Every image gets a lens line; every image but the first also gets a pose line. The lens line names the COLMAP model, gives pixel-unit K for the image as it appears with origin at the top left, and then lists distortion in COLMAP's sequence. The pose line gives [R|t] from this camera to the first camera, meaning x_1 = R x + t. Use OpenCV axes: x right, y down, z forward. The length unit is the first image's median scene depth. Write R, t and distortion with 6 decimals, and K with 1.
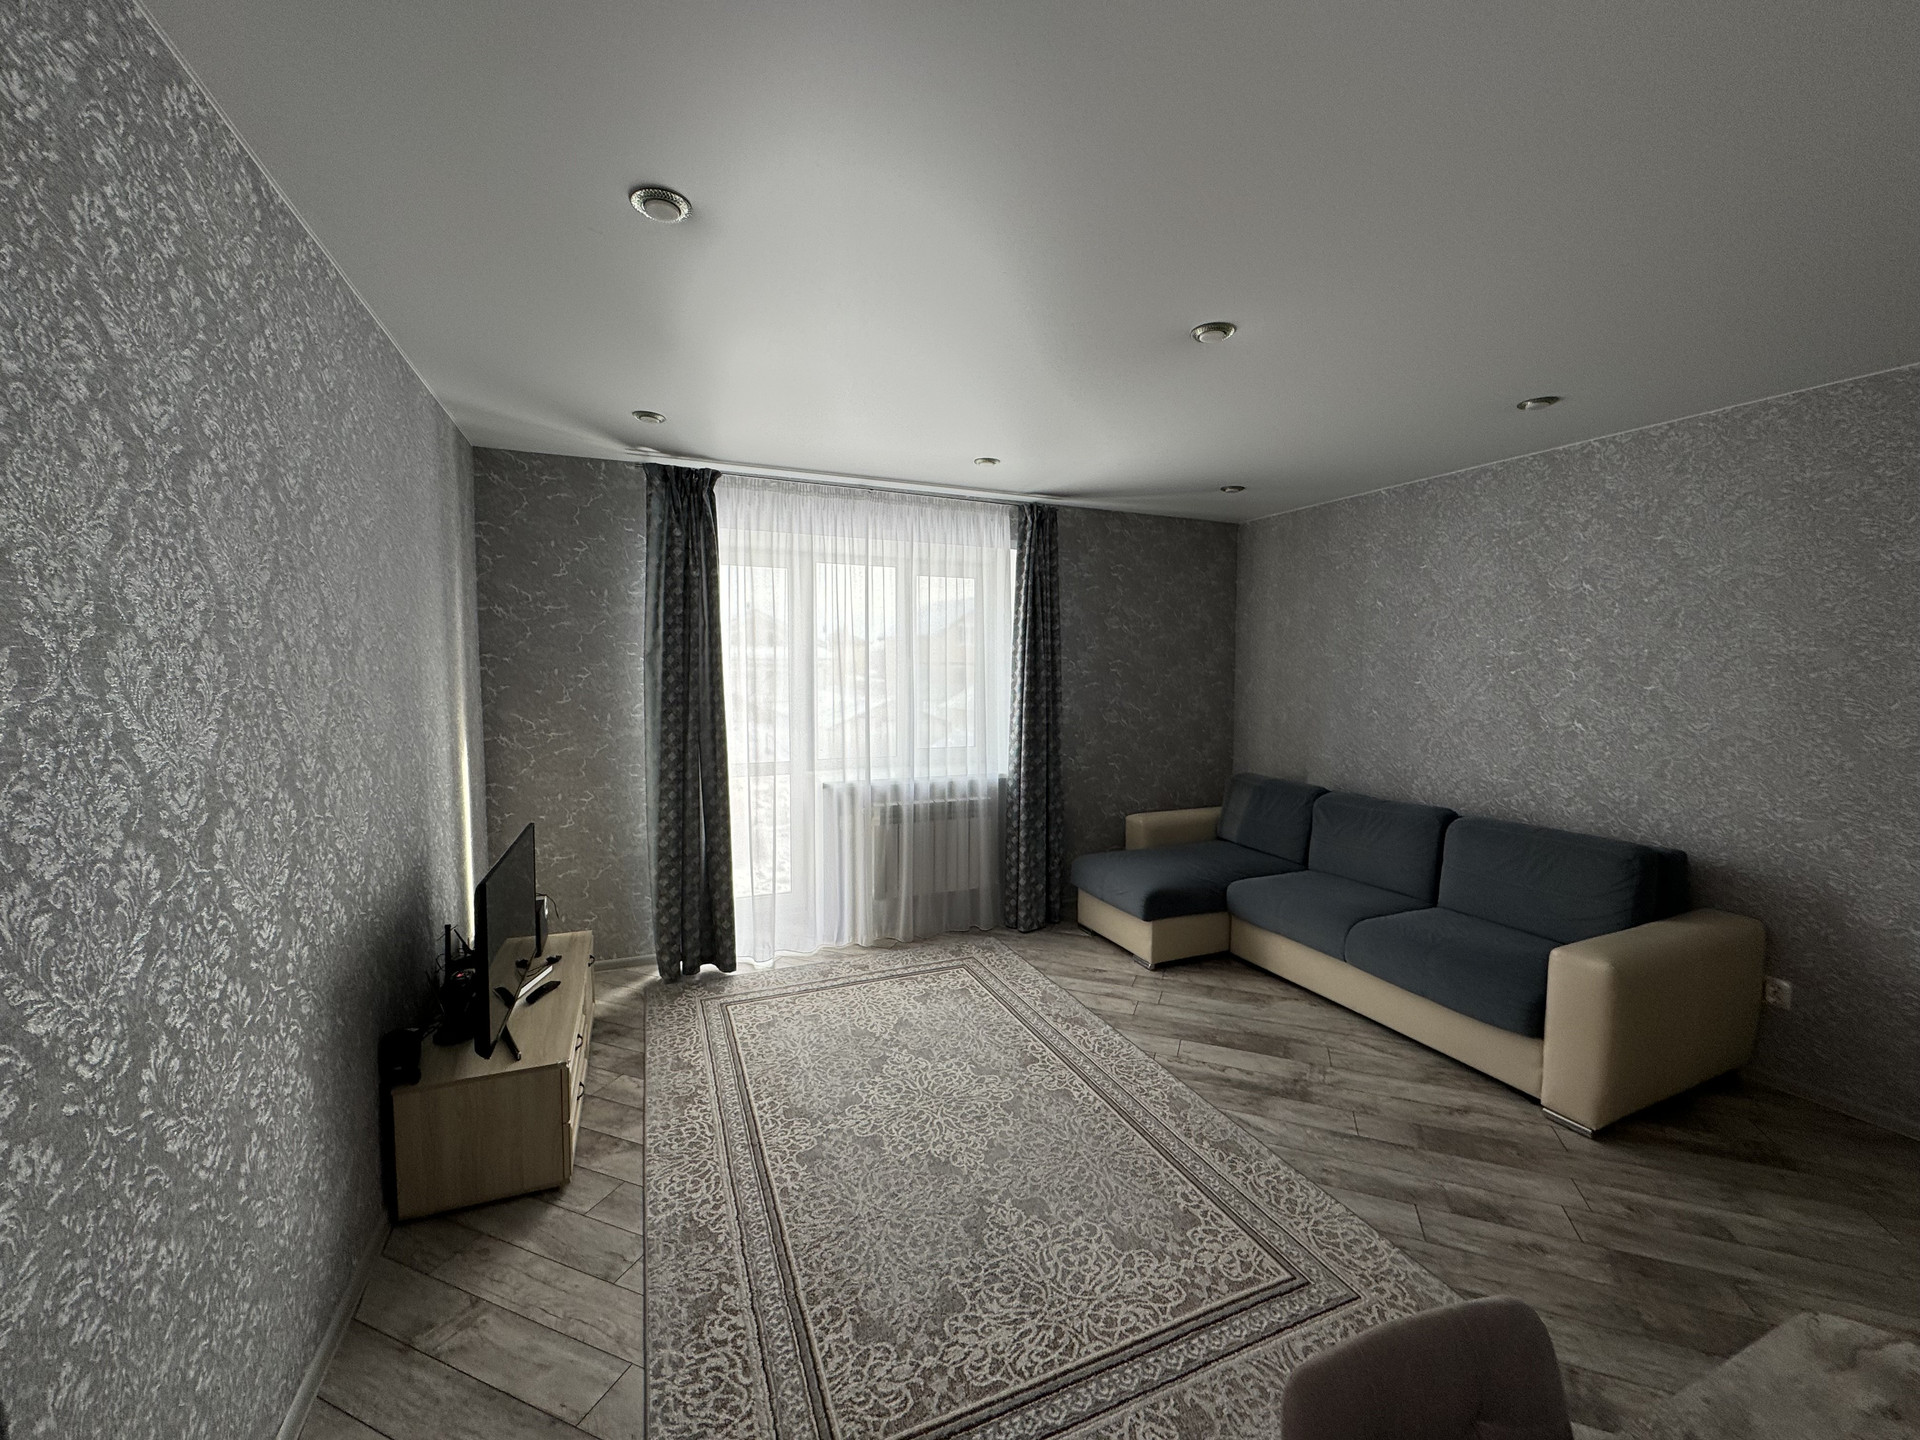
lens RADIAL K [[769.8, 0, 956.1], [0, 769.8, 720.9], [0, 0, 1]] dist [-0.001408, 0.000539]
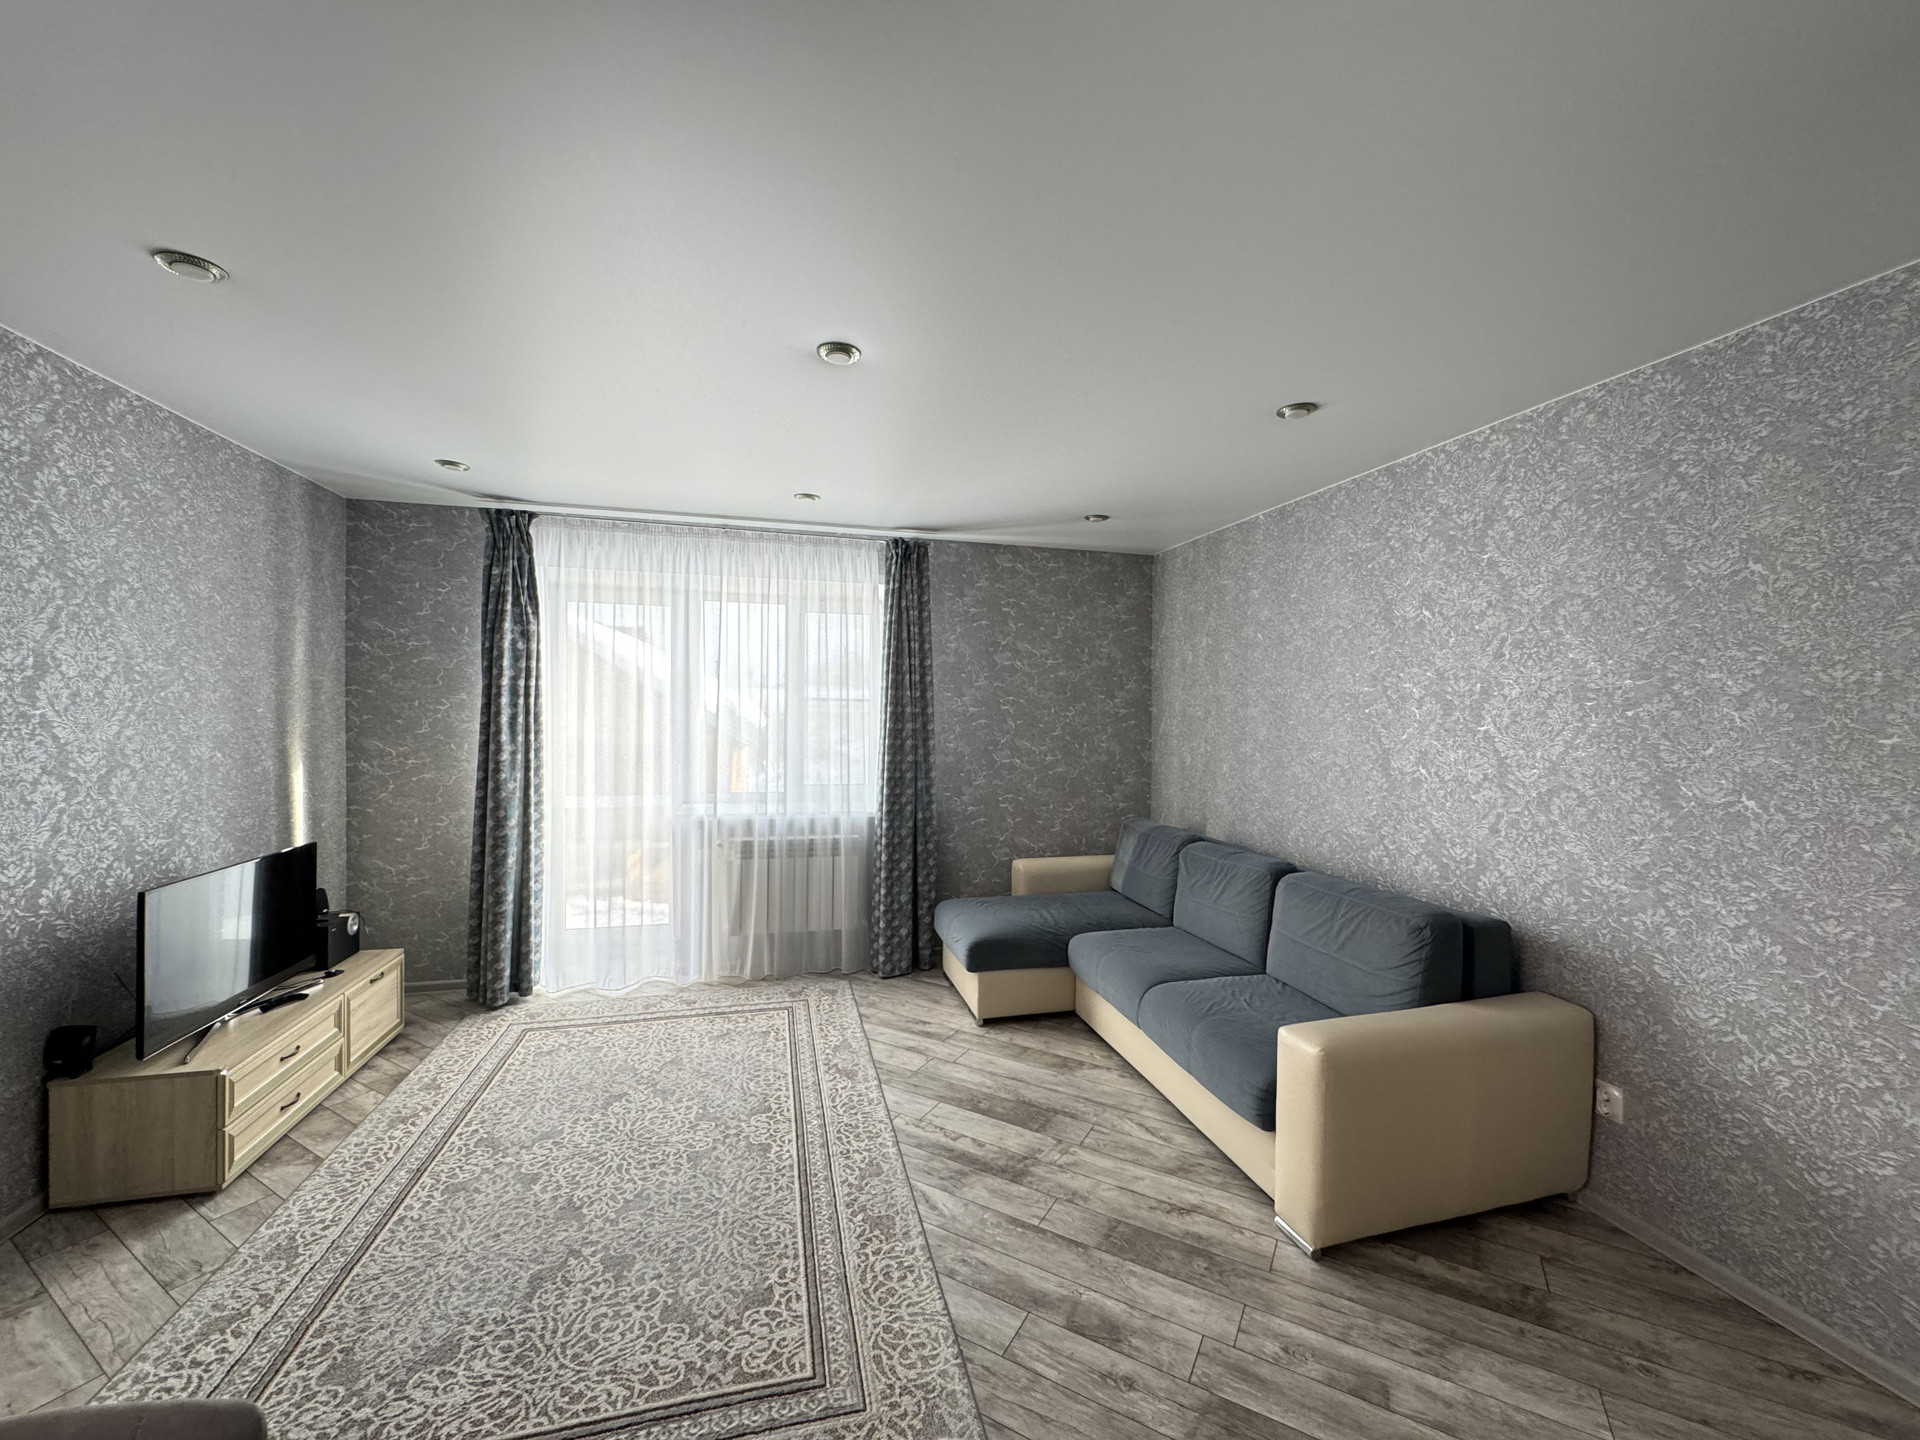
lens RADIAL K [[769.8, 0, 954.5], [0, 769.8, 720.8], [0, 0, 1]] dist [-0.001408, 0.000539]
pose [[0.989001, 0.010148, -0.147560, 0.389451], [-0.018369, 0.998347, -0.054456, 0.005531], [0.146763, 0.056568, 0.987553, 0.054458]]
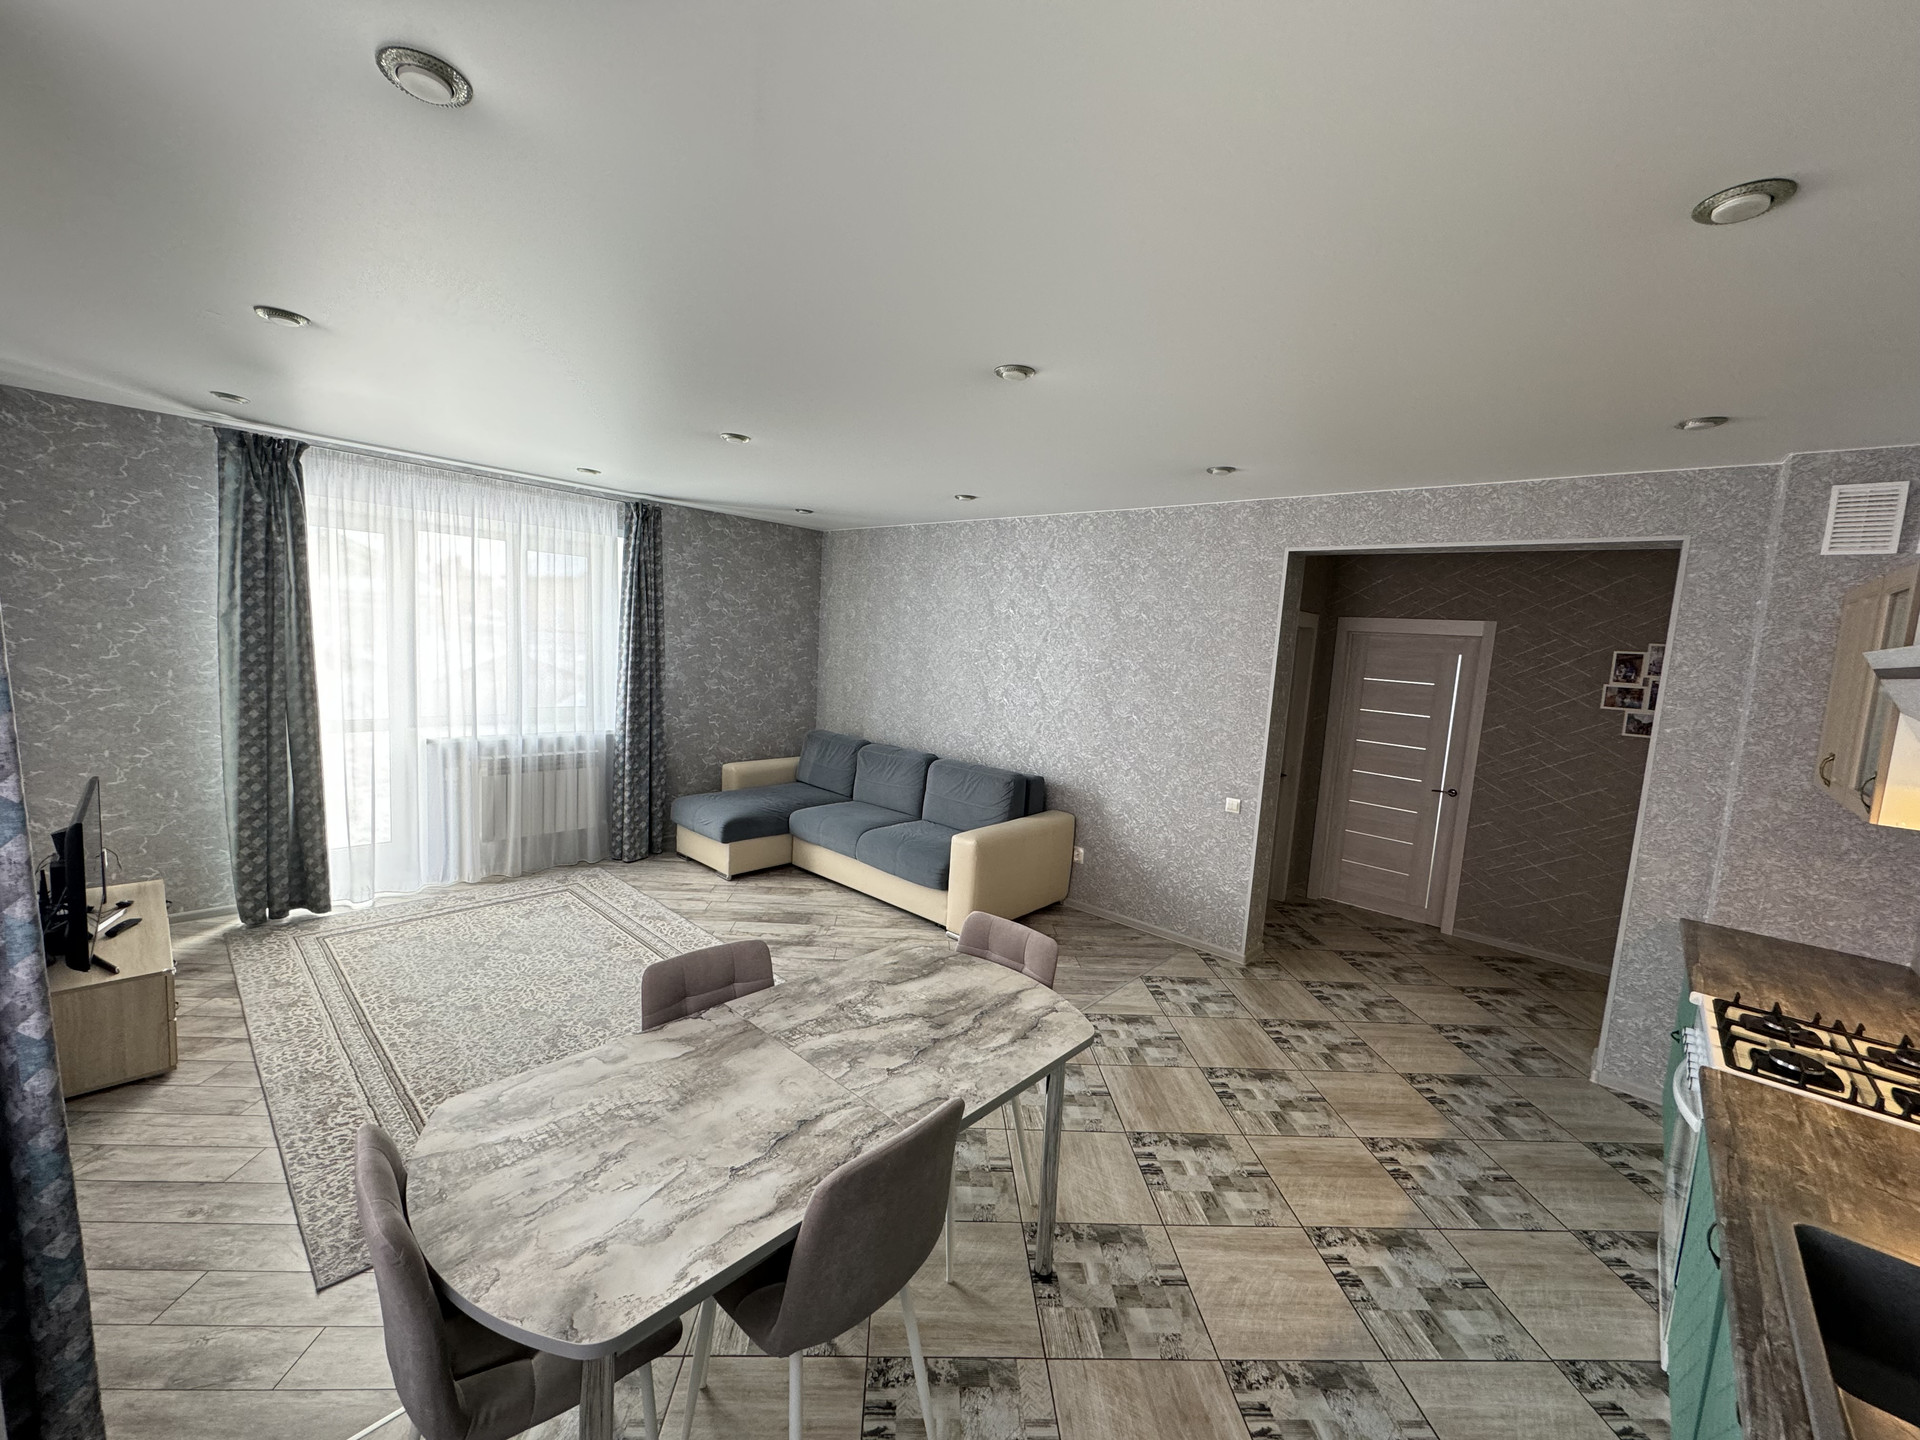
lens RADIAL K [[769.8, 0, 958.8], [0, 769.8, 721.2], [0, 0, 1]] dist [-0.001408, 0.000539]
pose [[0.907279, 0.005667, 0.420492, 0.062596], [-0.029505, 0.998303, 0.050207, -0.024899], [-0.419494, -0.057958, 0.905906, -0.359266]]
